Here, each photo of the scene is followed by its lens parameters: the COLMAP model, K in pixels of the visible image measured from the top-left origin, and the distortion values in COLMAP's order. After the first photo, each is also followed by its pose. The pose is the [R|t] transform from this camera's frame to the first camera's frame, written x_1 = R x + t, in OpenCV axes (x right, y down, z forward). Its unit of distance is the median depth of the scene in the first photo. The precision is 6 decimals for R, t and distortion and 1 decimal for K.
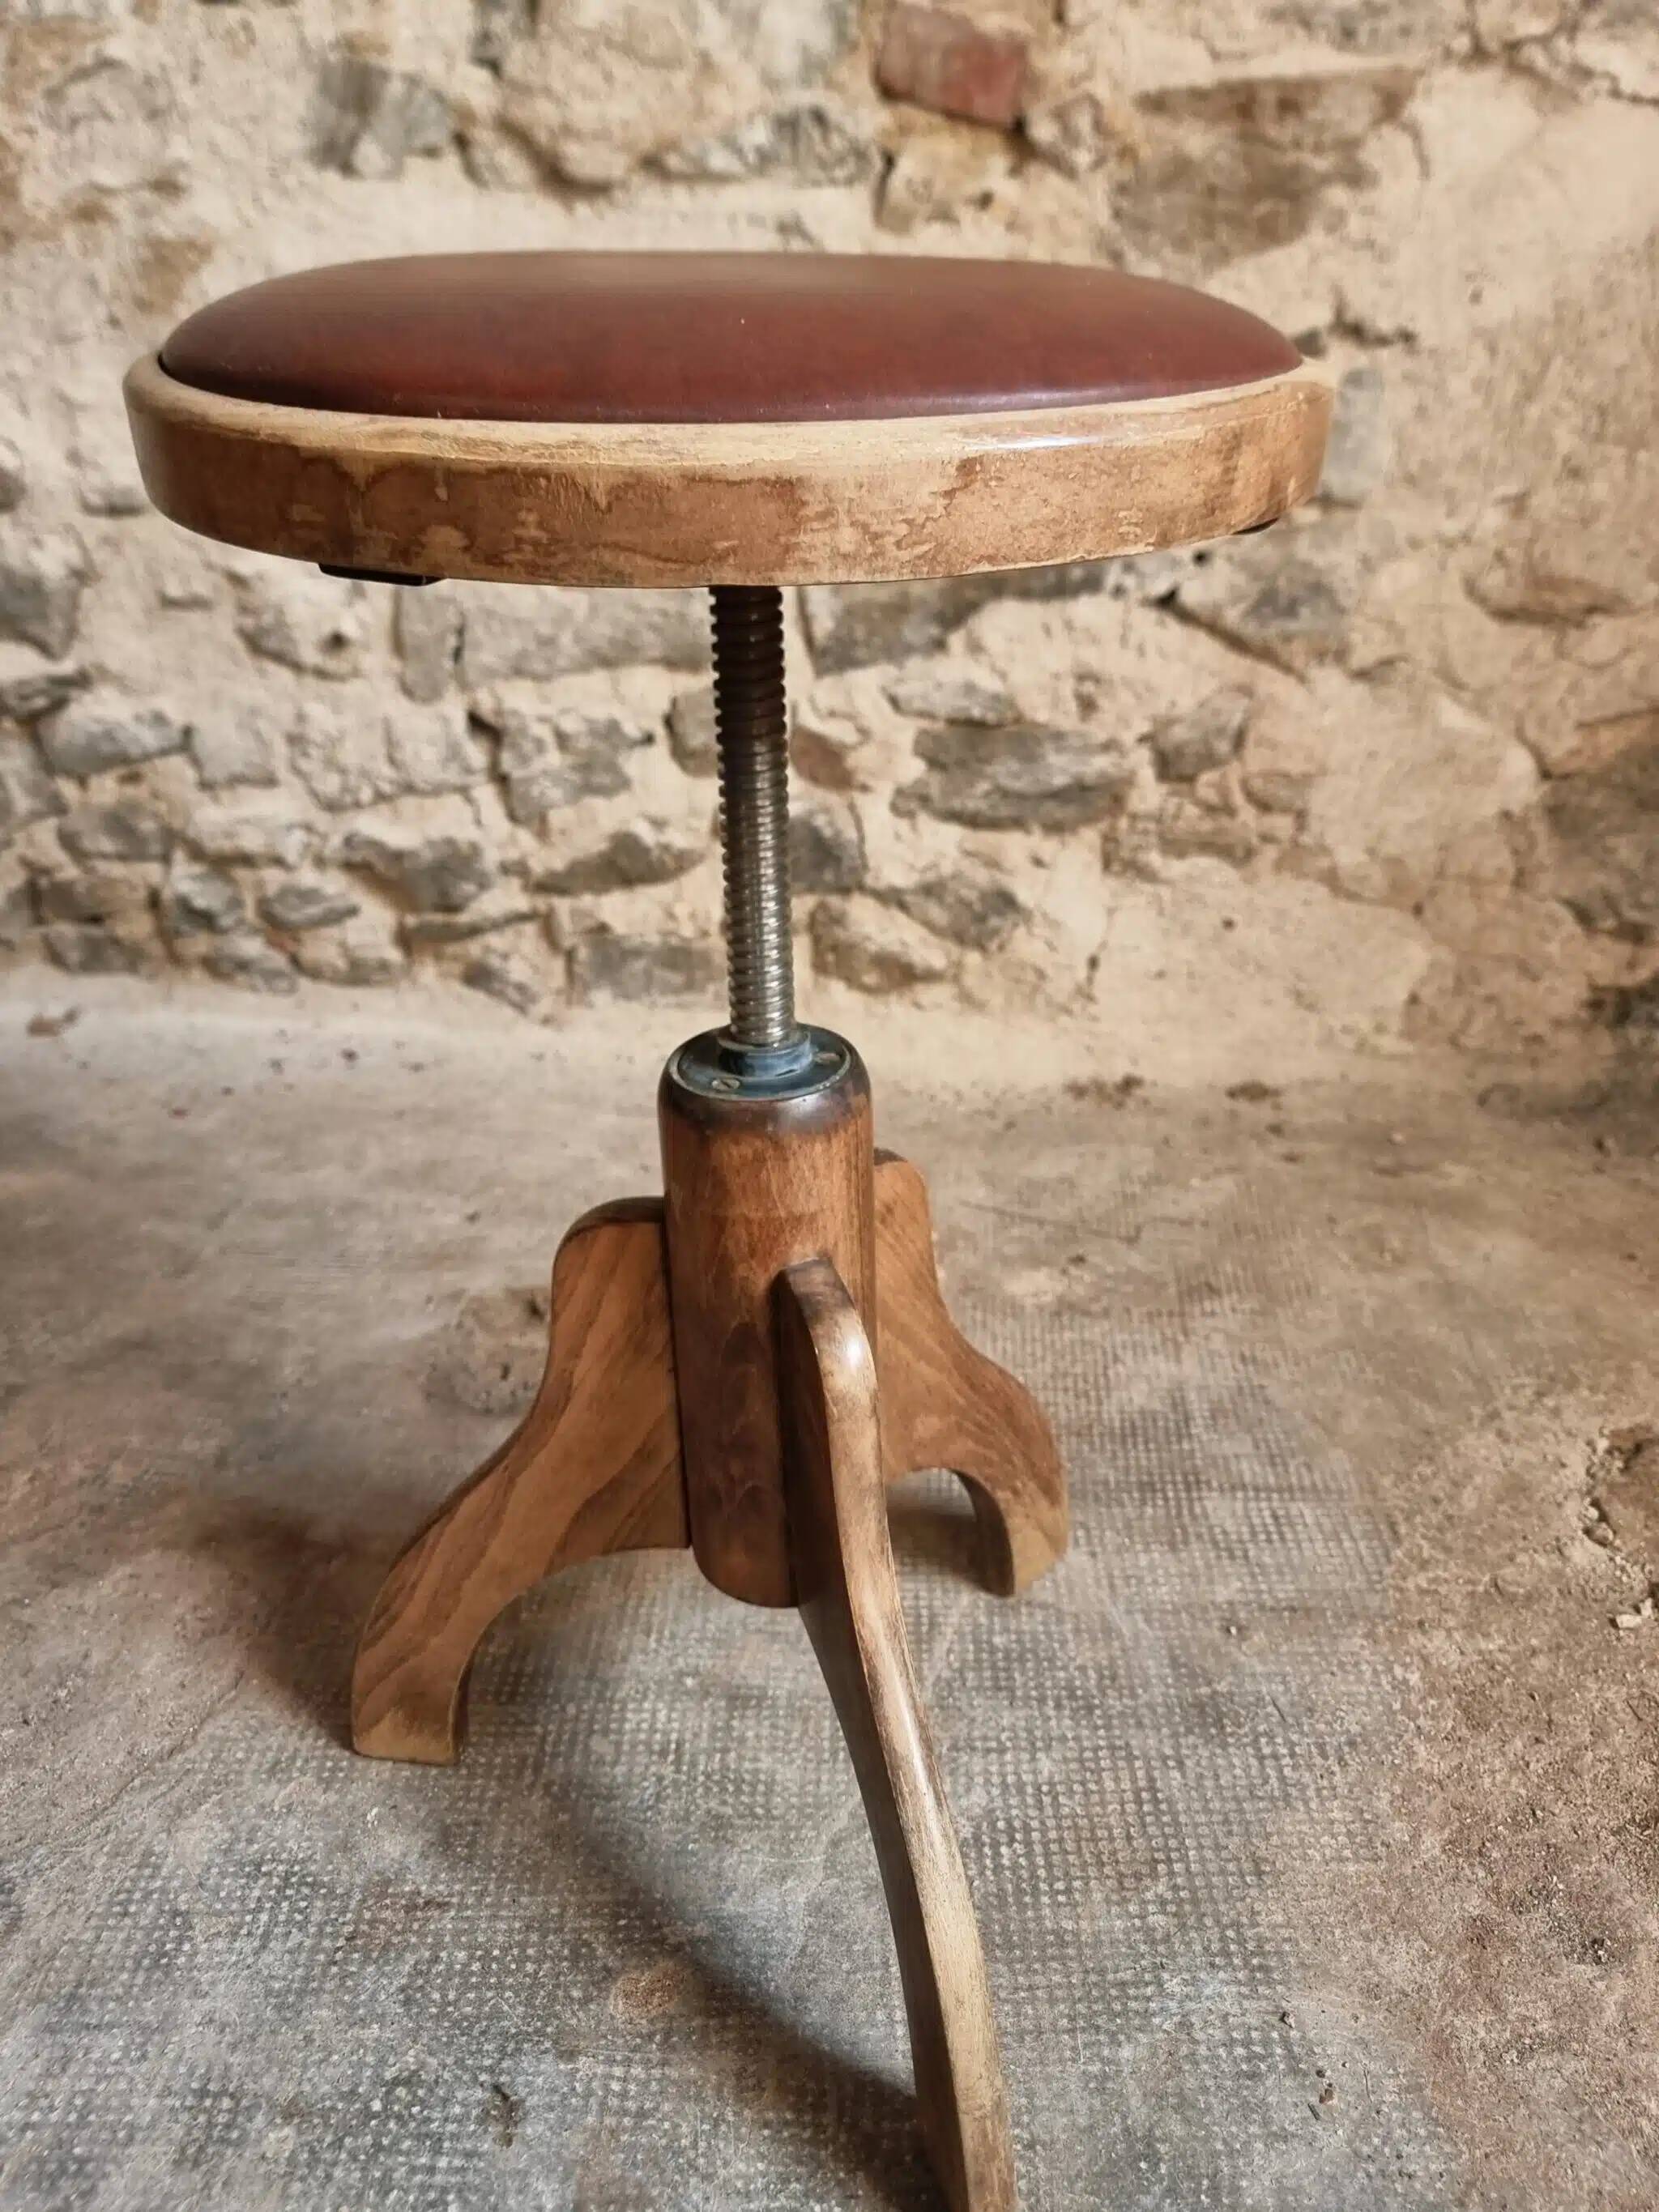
lens RADIAL K [[1704.5, 0, 794.3], [0, 1704.5, 1103.5], [0, 0, 1]] dist [0.040813, -0.025786]
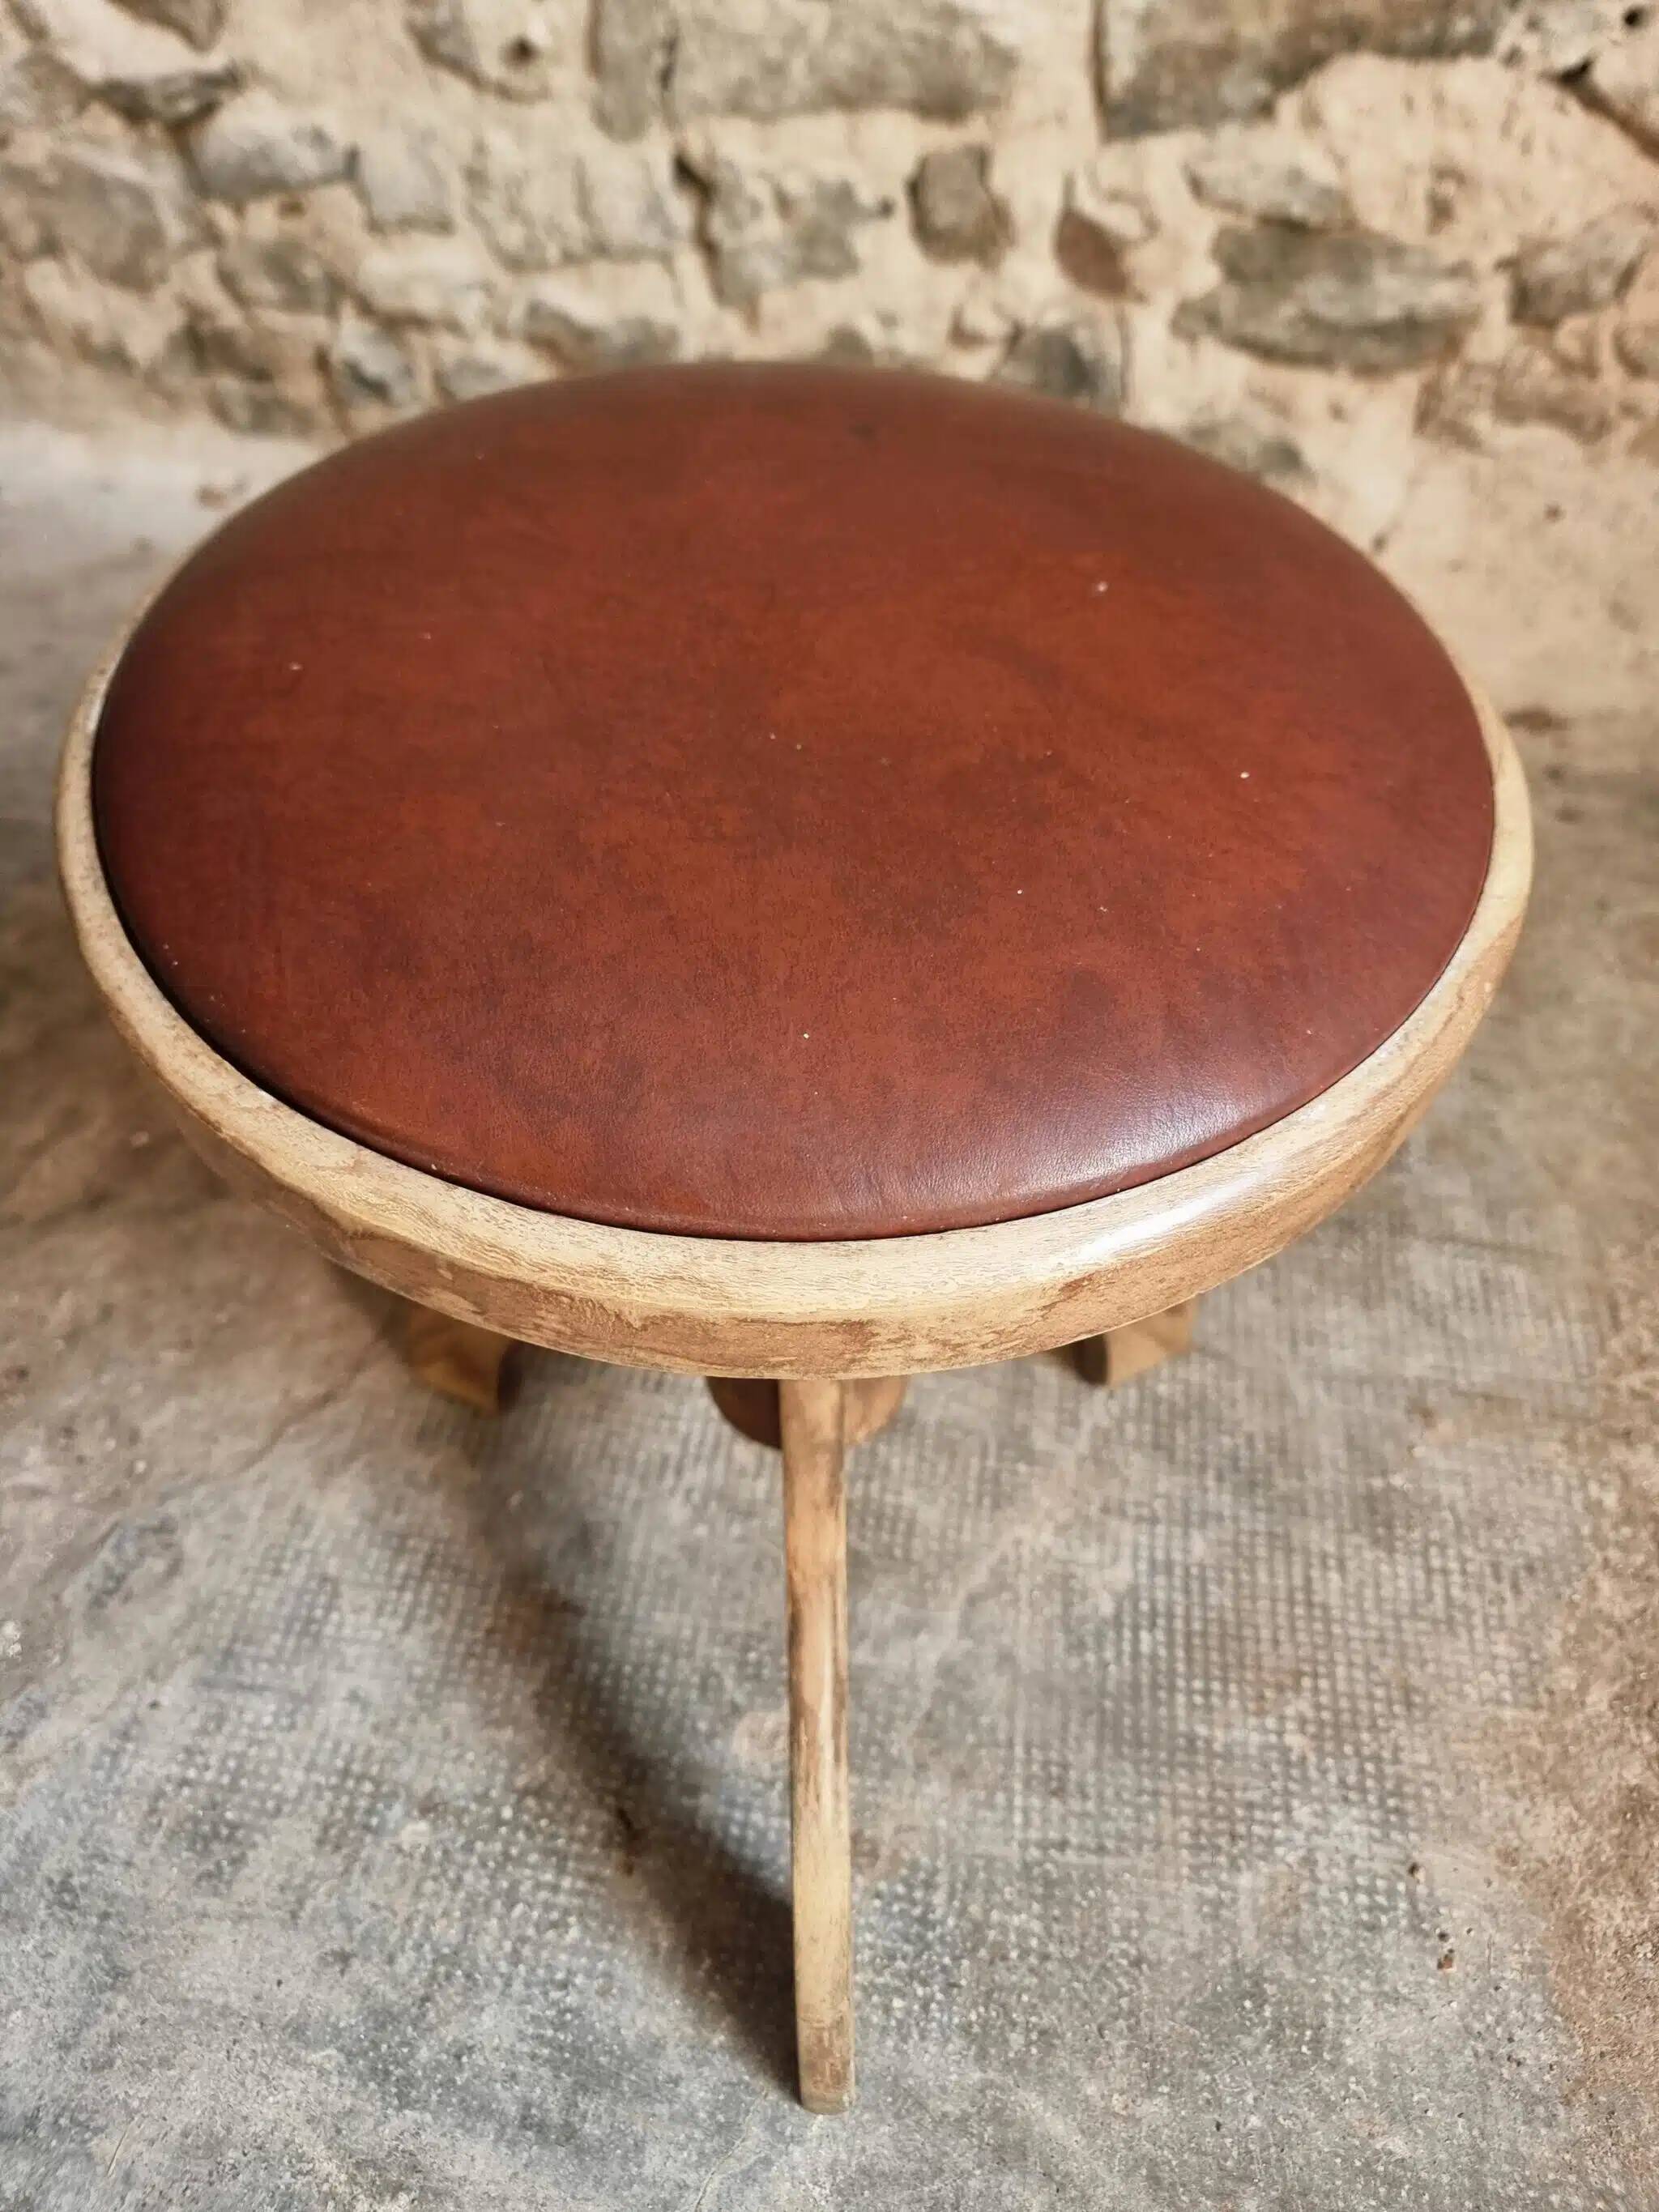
lens RADIAL K [[1600.5, 0, 797.6], [0, 1600.5, 1099.8], [0, 0, 1]] dist [0.032357, -0.043144]
pose [[0.990688, 0.112591, -0.076557, -0.035083], [-0.078989, 0.933269, 0.350385, -0.144157], [0.110899, -0.341075, 0.933472, 0.214826]]
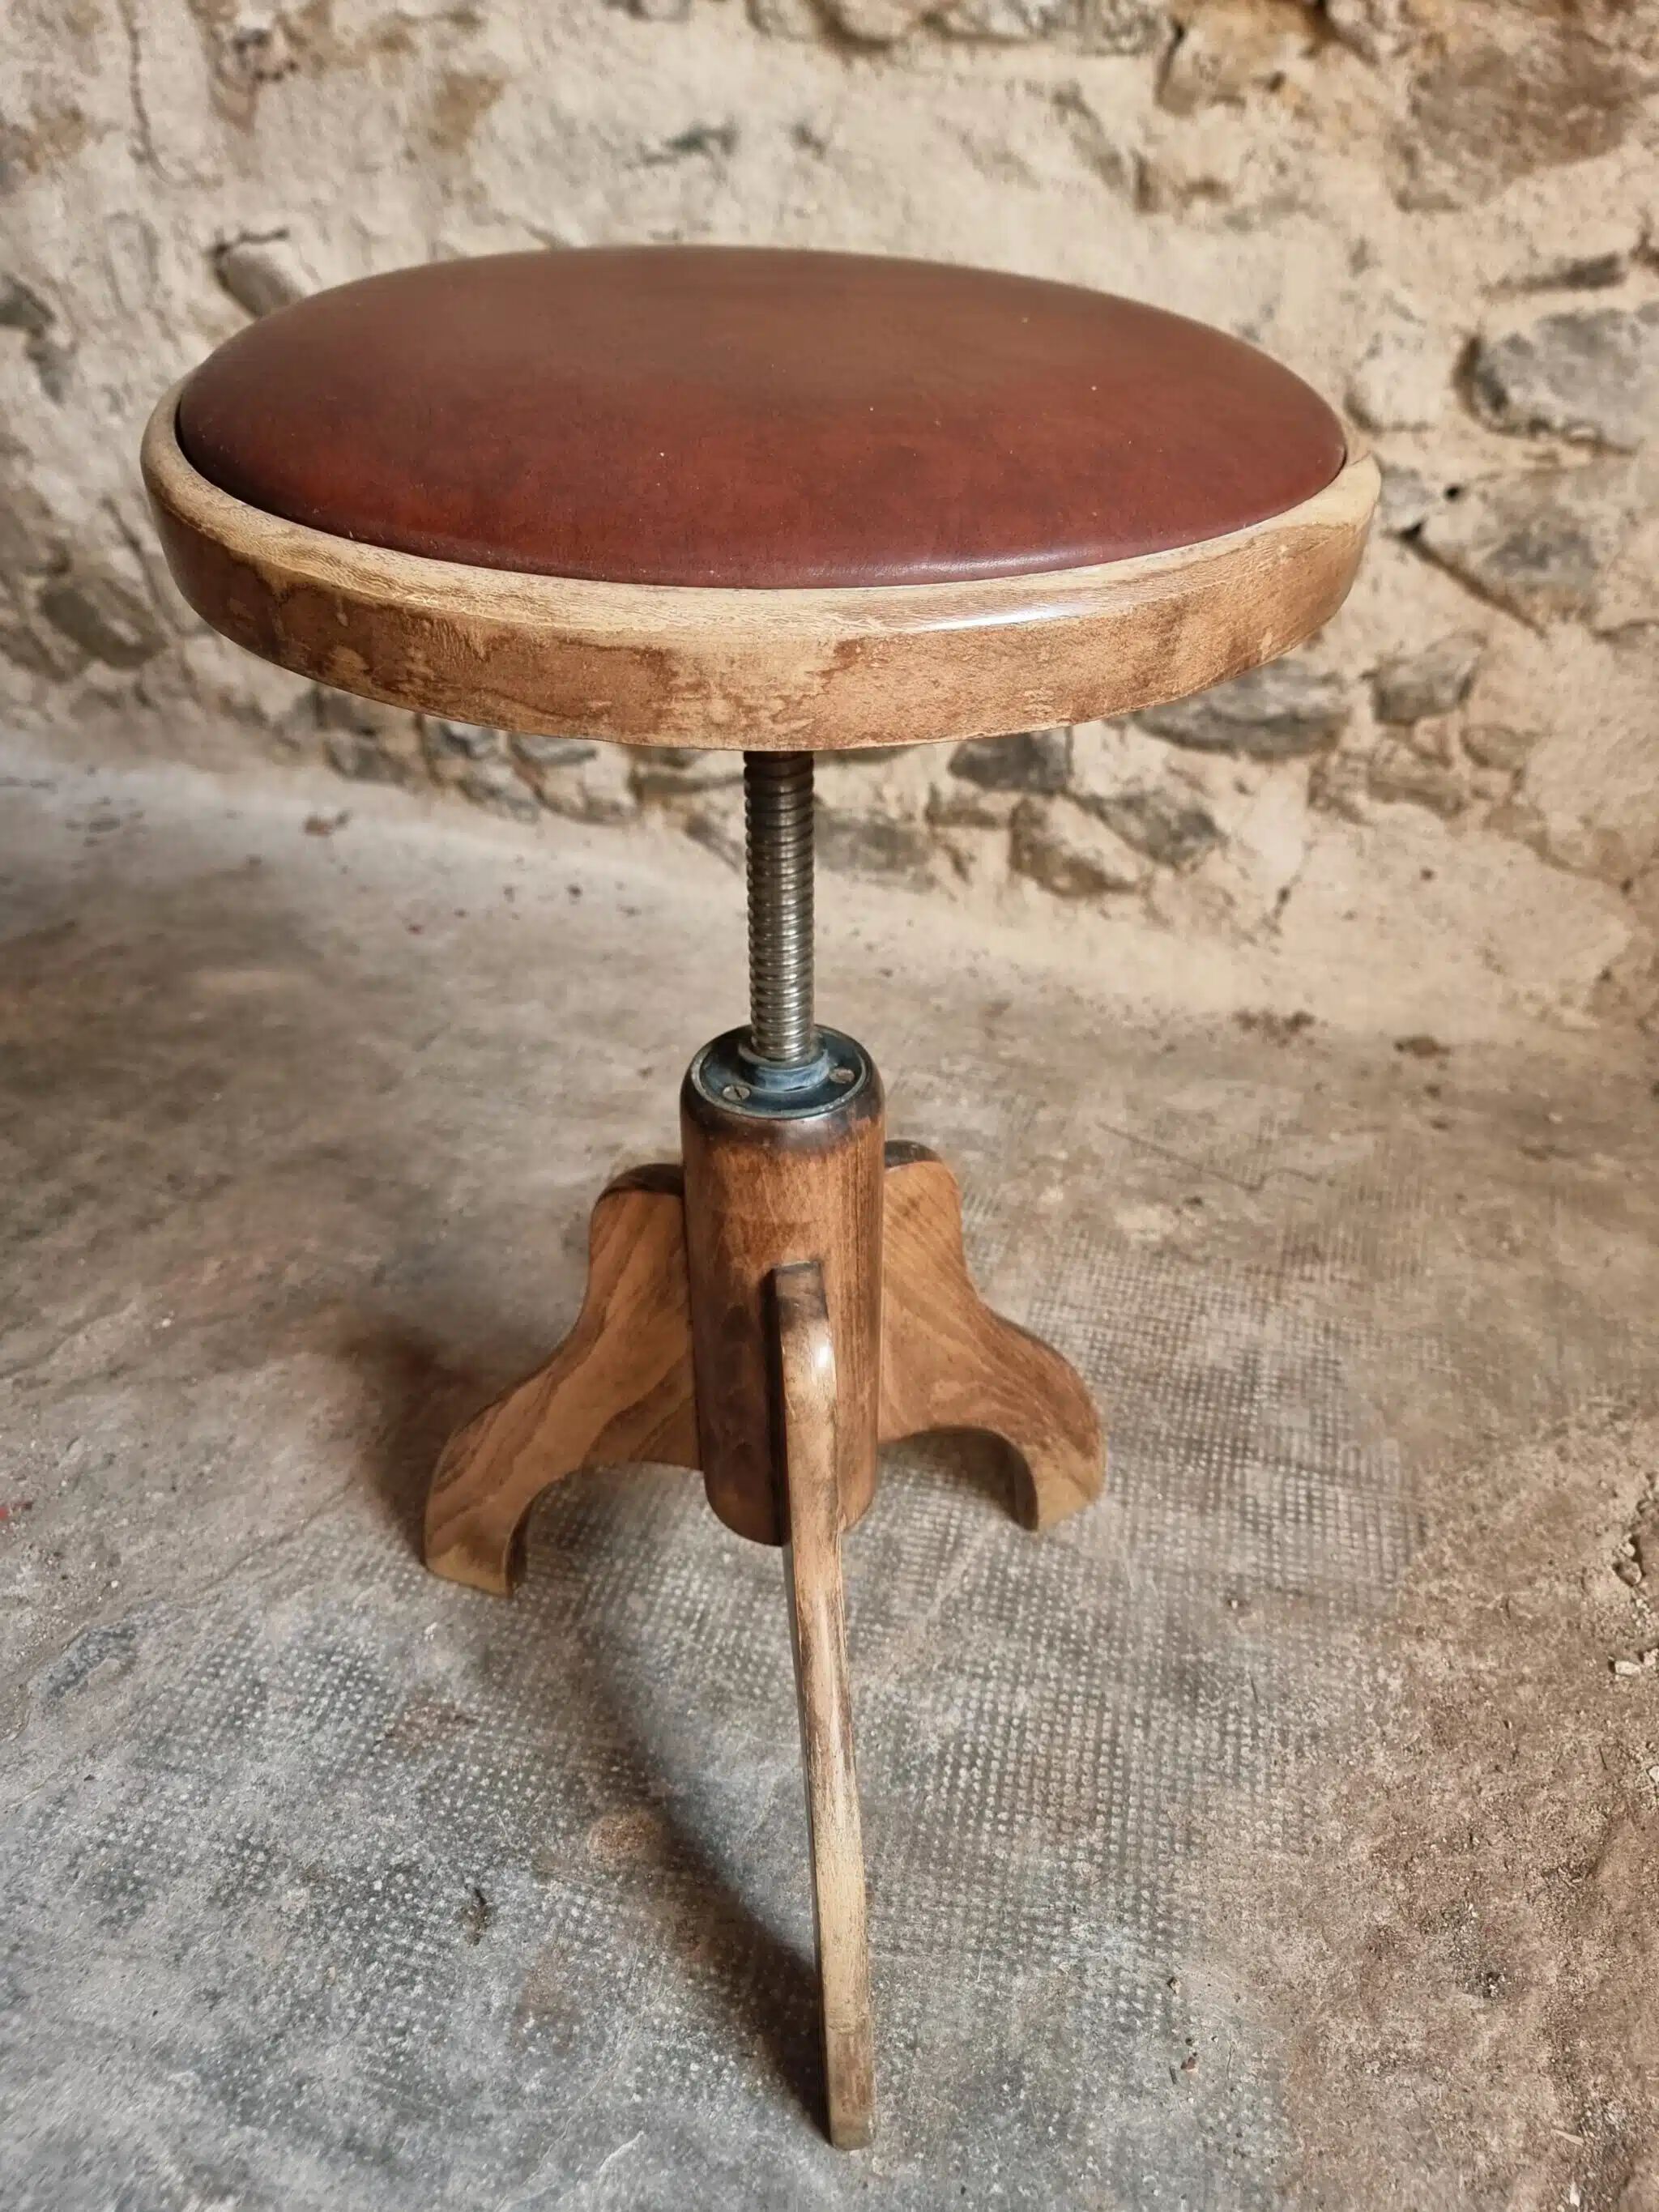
lens RADIAL K [[1601.2, 0, 830.8], [0, 1601.2, 1125.8], [0, 0, 1]] dist [0.050085, -0.052724]
pose [[0.979934, 0.141441, -0.140442, 0.117897], [-0.119526, 0.980841, 0.153830, -0.111633], [0.159509, -0.133957, 0.978066, 0.031325]]
